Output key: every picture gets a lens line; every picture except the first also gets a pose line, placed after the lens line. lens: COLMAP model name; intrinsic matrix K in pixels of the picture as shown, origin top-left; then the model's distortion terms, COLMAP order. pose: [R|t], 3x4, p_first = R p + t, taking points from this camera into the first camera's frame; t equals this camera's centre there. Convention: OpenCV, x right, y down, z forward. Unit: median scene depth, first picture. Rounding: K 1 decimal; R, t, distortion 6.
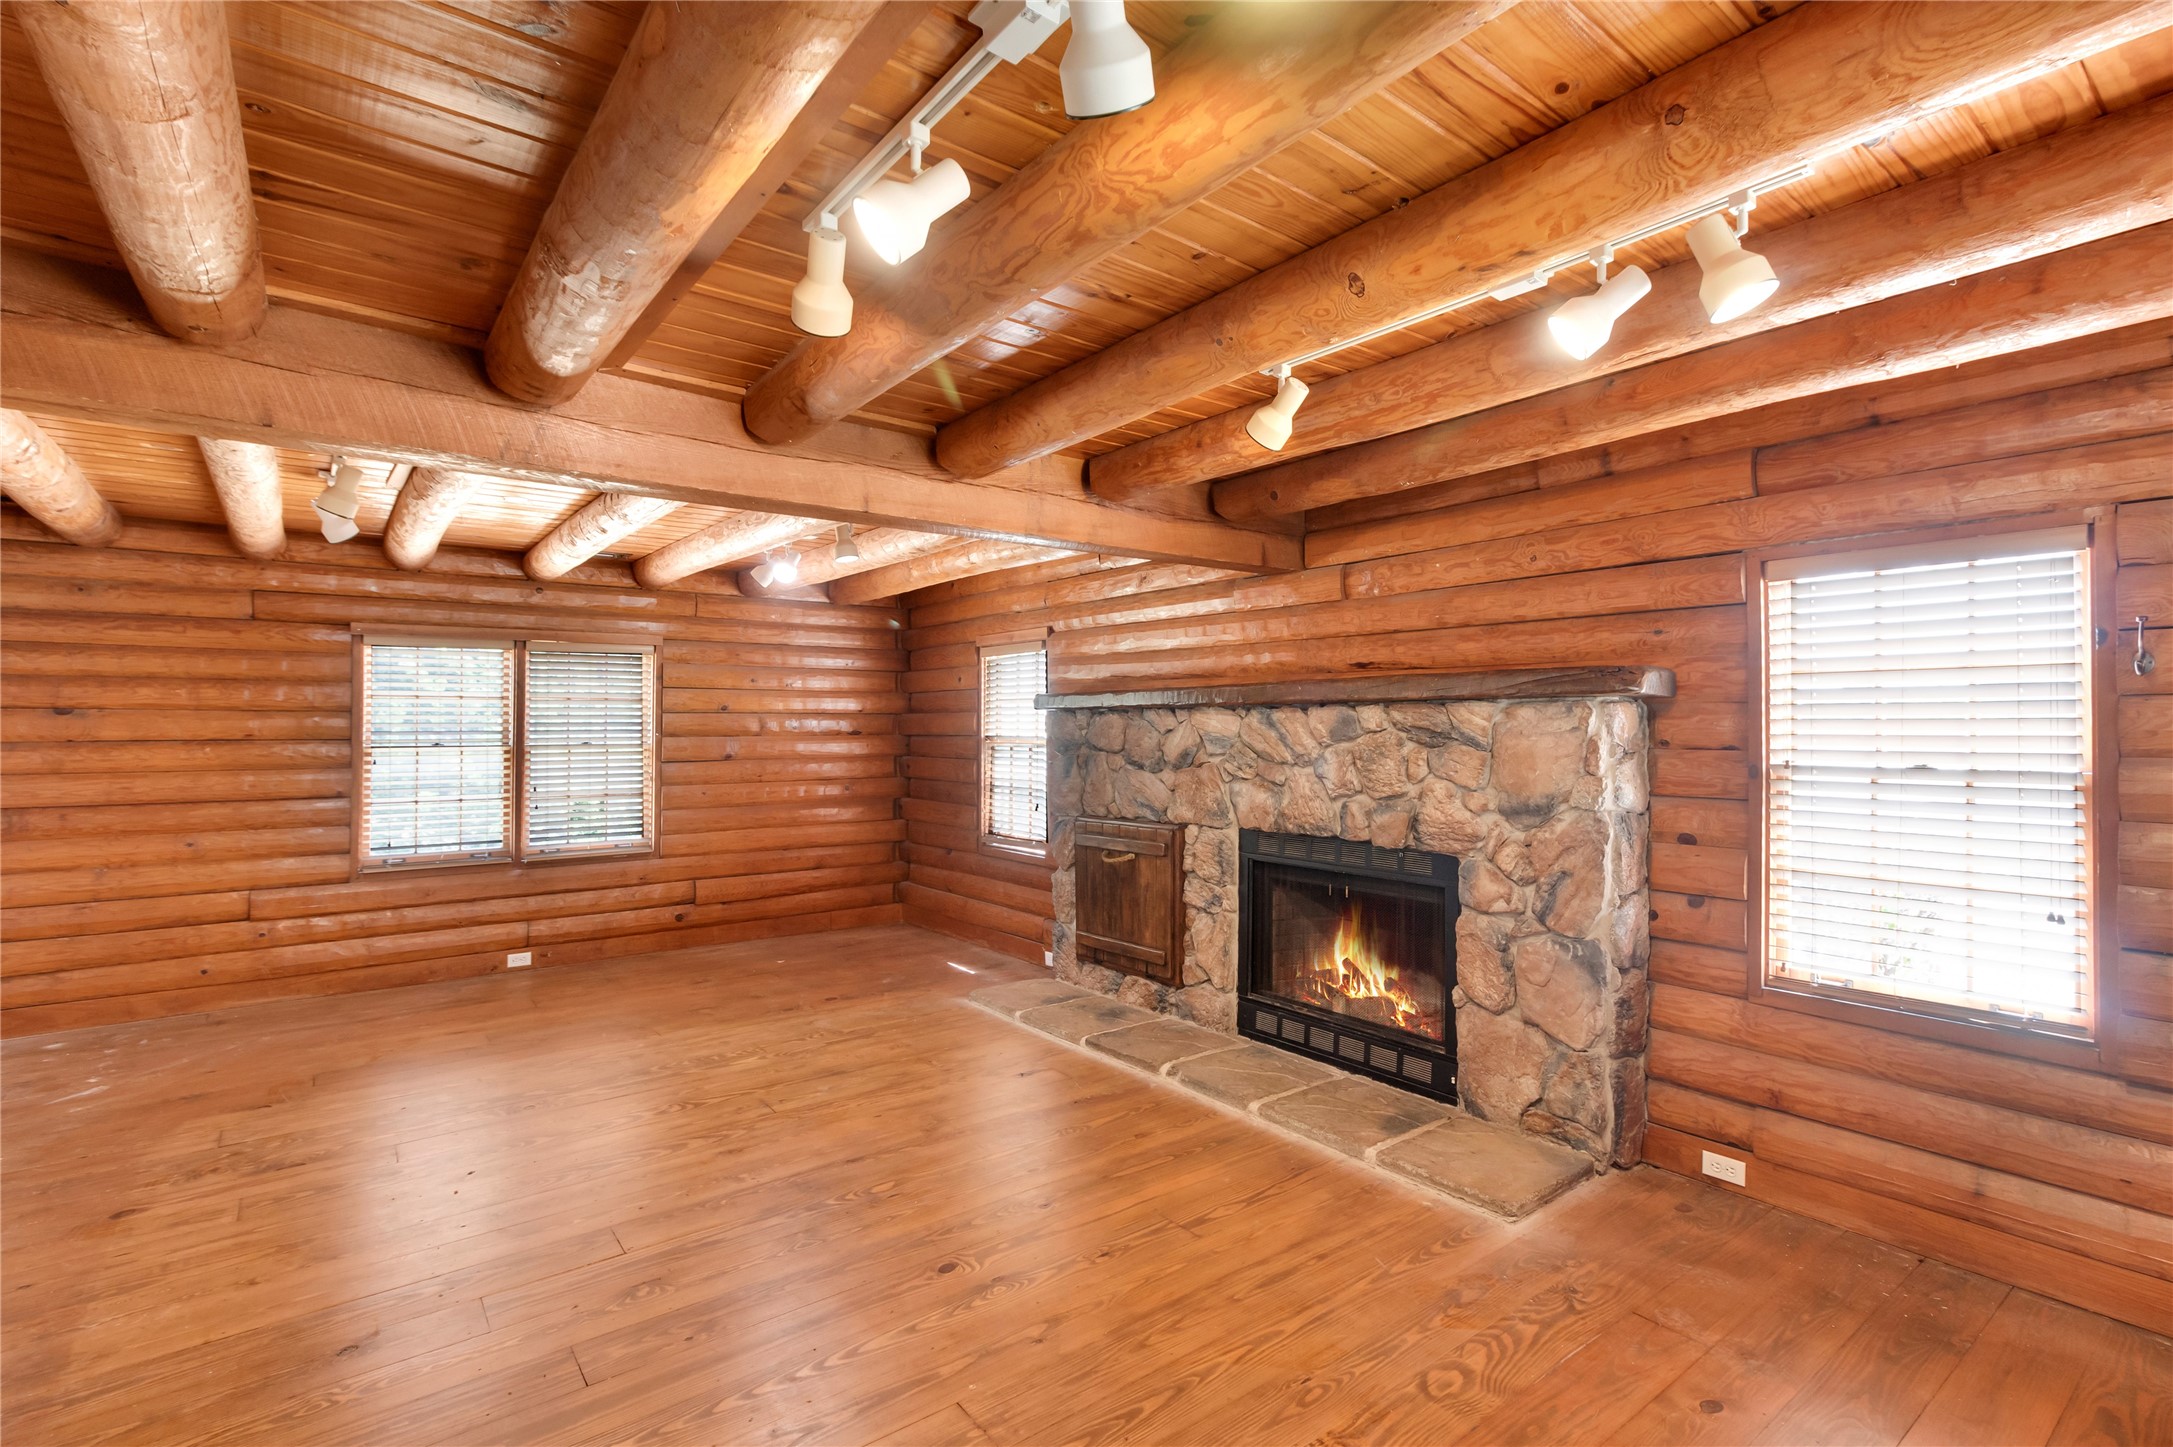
lens RADIAL K [[1013.5, 0, 1084.9], [0, 1013.5, 722.4], [0, 0, 1]] dist [0.002943, 0.000361]
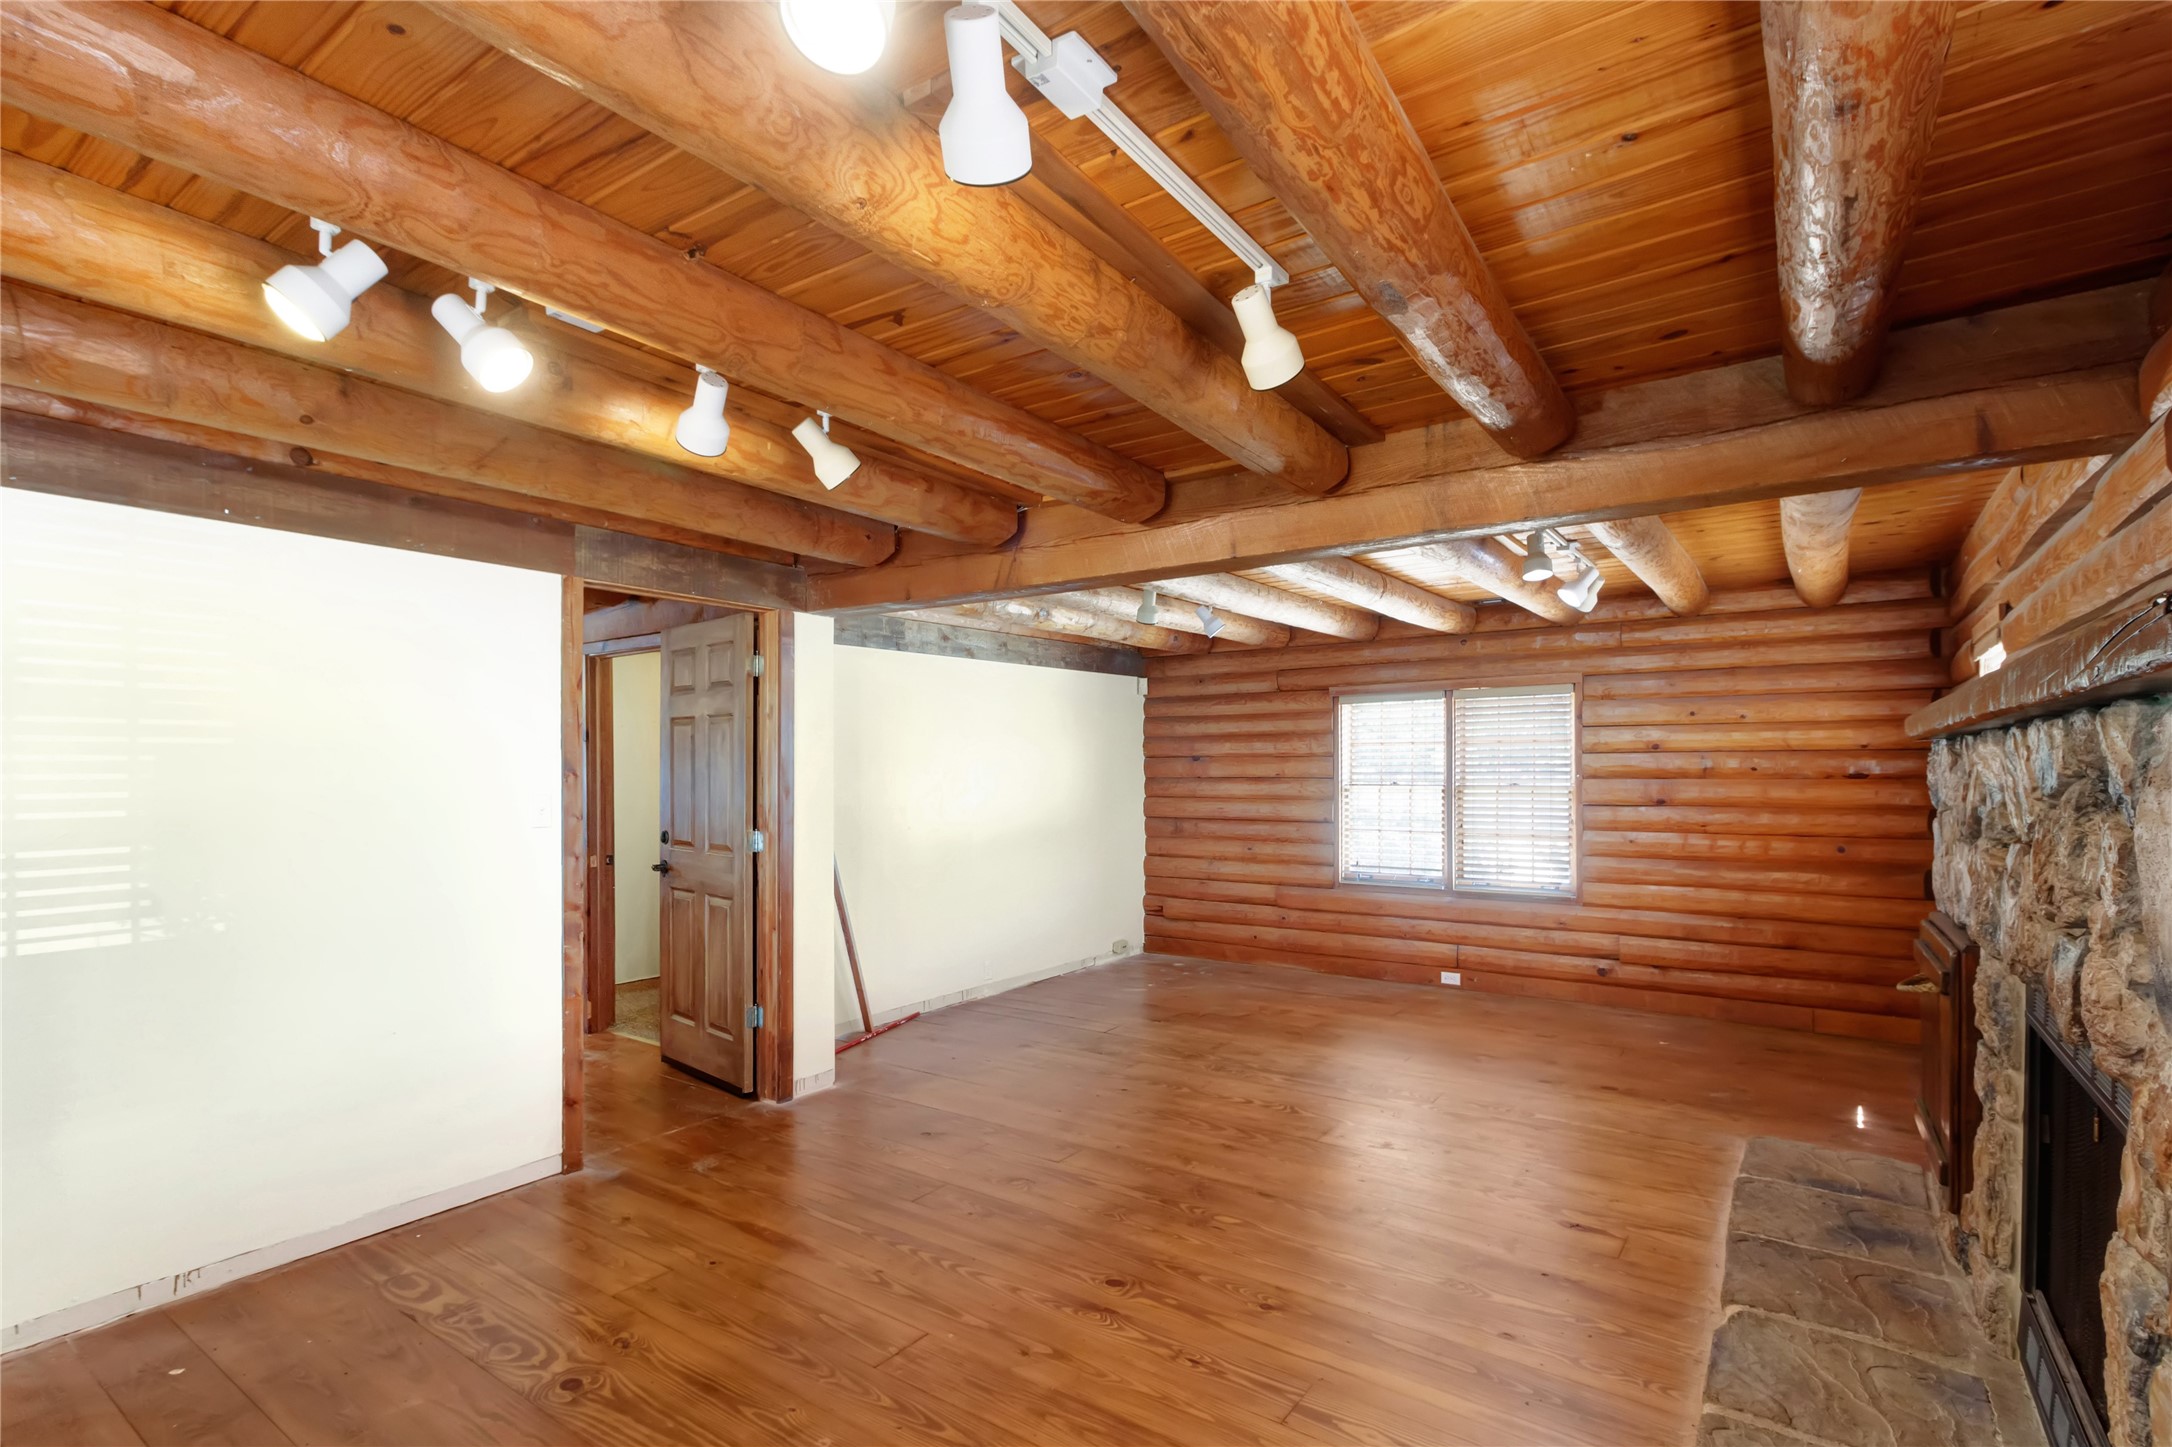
lens RADIAL K [[1007.3, 0, 1086.6], [0, 1007.3, 776.0], [0, 0, 1]] dist [-0.003156, -0.000286]
pose [[0.292933, 0.006310, -0.956112, 0.415382], [0.005671, 0.999949, 0.008337, 0.001390], [0.956116, -0.007864, 0.292882, 0.326916]]
